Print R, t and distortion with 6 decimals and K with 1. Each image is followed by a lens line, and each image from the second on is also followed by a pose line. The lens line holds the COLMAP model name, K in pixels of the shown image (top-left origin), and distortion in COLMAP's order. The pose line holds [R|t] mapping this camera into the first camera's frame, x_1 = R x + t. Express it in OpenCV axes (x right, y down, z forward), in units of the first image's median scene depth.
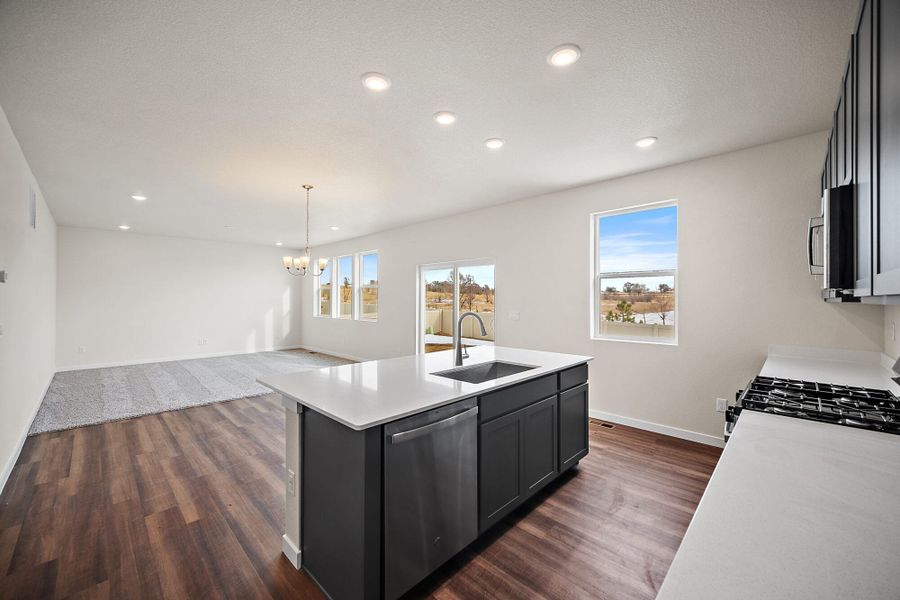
lens RADIAL K [[355.3, 0, 447.9], [0, 355.3, 301.7], [0, 0, 1]] dist [-0.000078, -0.000078]
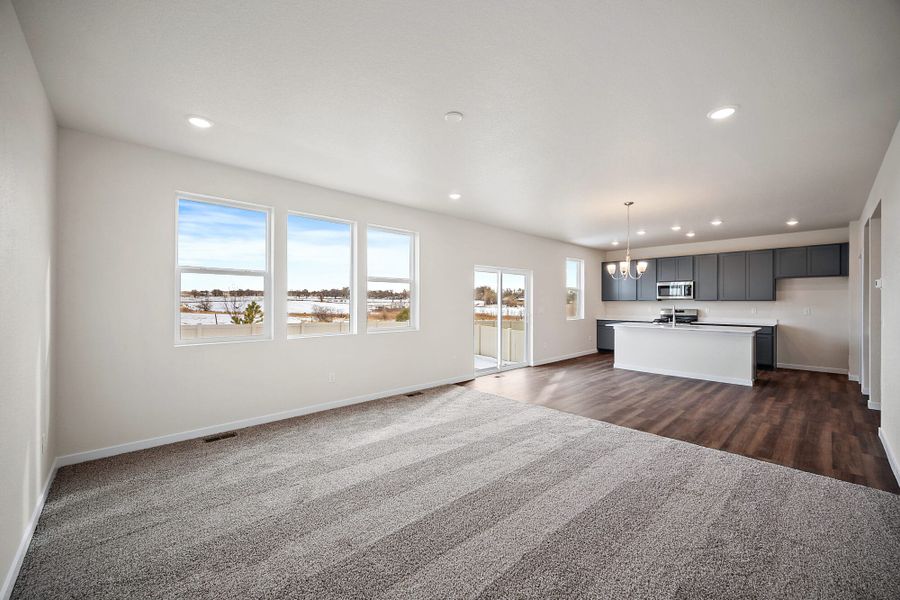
lens RADIAL K [[355.3, 0, 447.9], [0, 355.3, 301.7], [0, 0, 1]] dist [-0.000078, -0.000078]
pose [[0.036752, -0.002274, 0.999322, -1.982182], [0.001097, 0.999997, 0.002236, -0.005629], [-0.999324, 0.001014, 0.036754, 1.933689]]
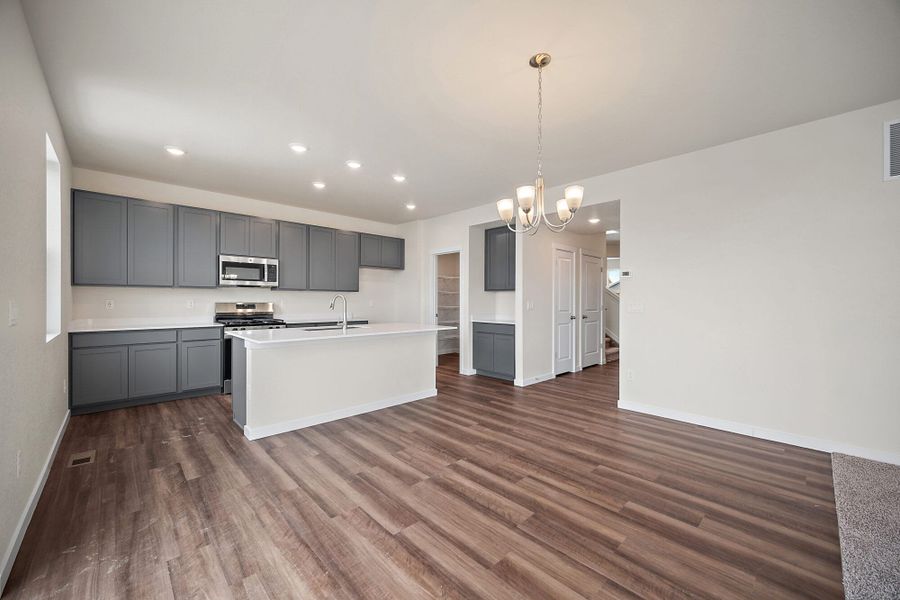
lens RADIAL K [[355.3, 0, 447.9], [0, 355.3, 301.7], [0, 0, 1]] dist [-0.000078, -0.000078]
pose [[-0.999440, -0.006284, 0.032880, -0.346613], [-0.006072, 0.999960, 0.006547, 0.034156], [-0.032919, 0.006343, -0.999438, 1.903154]]
